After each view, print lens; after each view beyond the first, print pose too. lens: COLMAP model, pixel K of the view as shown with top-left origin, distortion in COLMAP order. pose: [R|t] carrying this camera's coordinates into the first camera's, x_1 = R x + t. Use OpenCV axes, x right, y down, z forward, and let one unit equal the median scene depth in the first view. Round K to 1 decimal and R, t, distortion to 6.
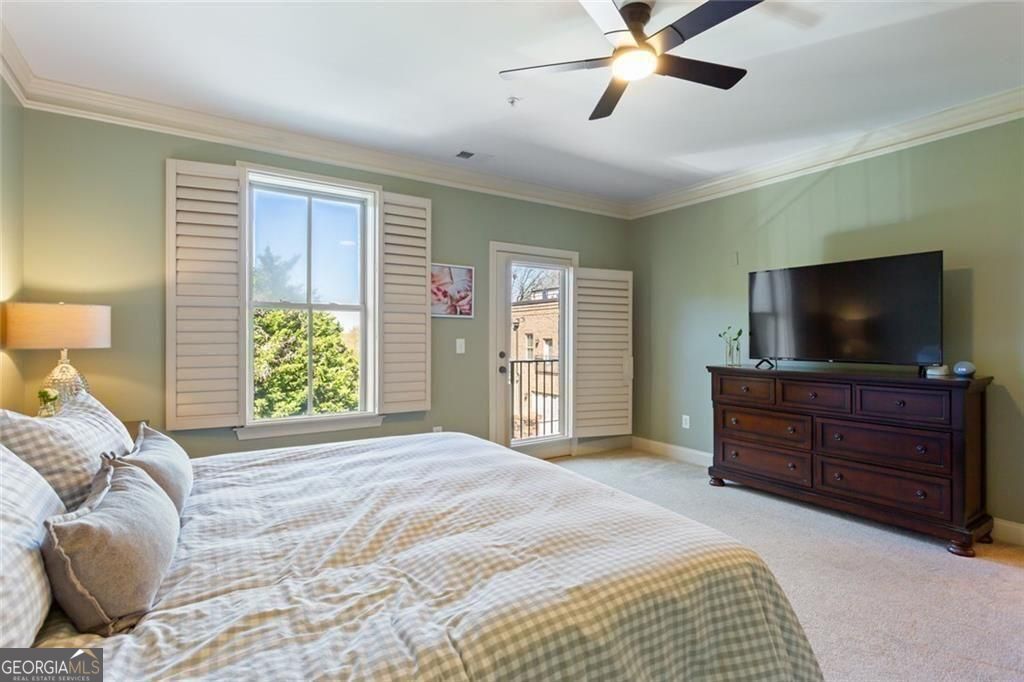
lens RADIAL K [[490.2, 0, 515.2], [0, 490.2, 345.3], [0, 0, 1]] dist [0.002339, 0.000352]
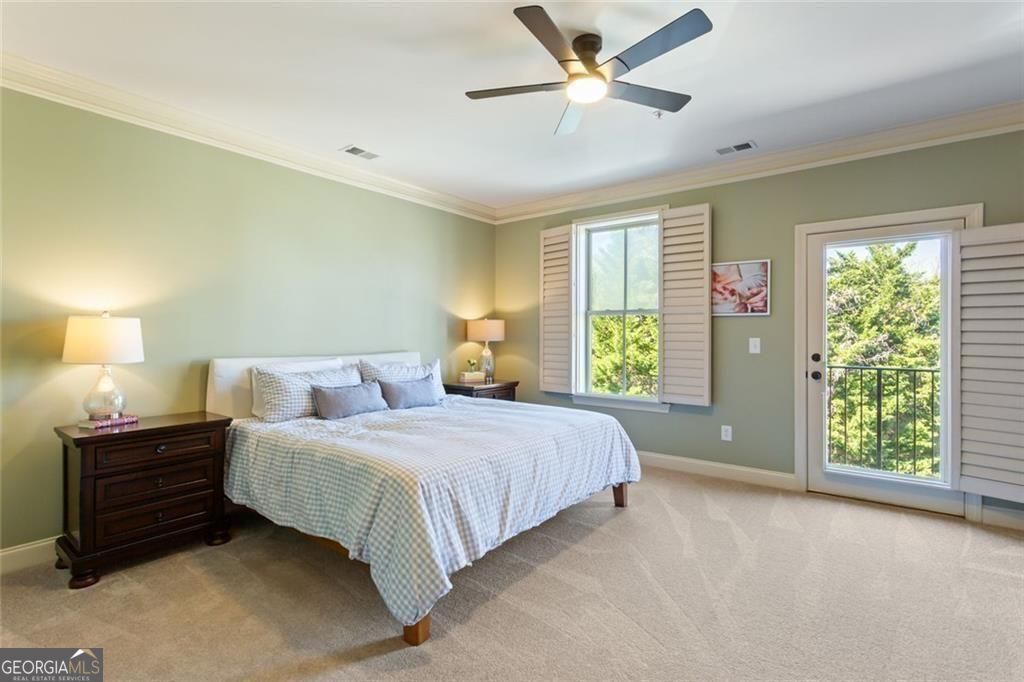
lens RADIAL K [[490.2, 0, 515.2], [0, 490.2, 345.3], [0, 0, 1]] dist [0.002339, 0.000352]
pose [[0.324175, 0.020825, -0.945768, 0.647835], [-0.017767, 0.999715, 0.015923, -0.006170], [0.945830, 0.011642, 0.324452, 0.268630]]
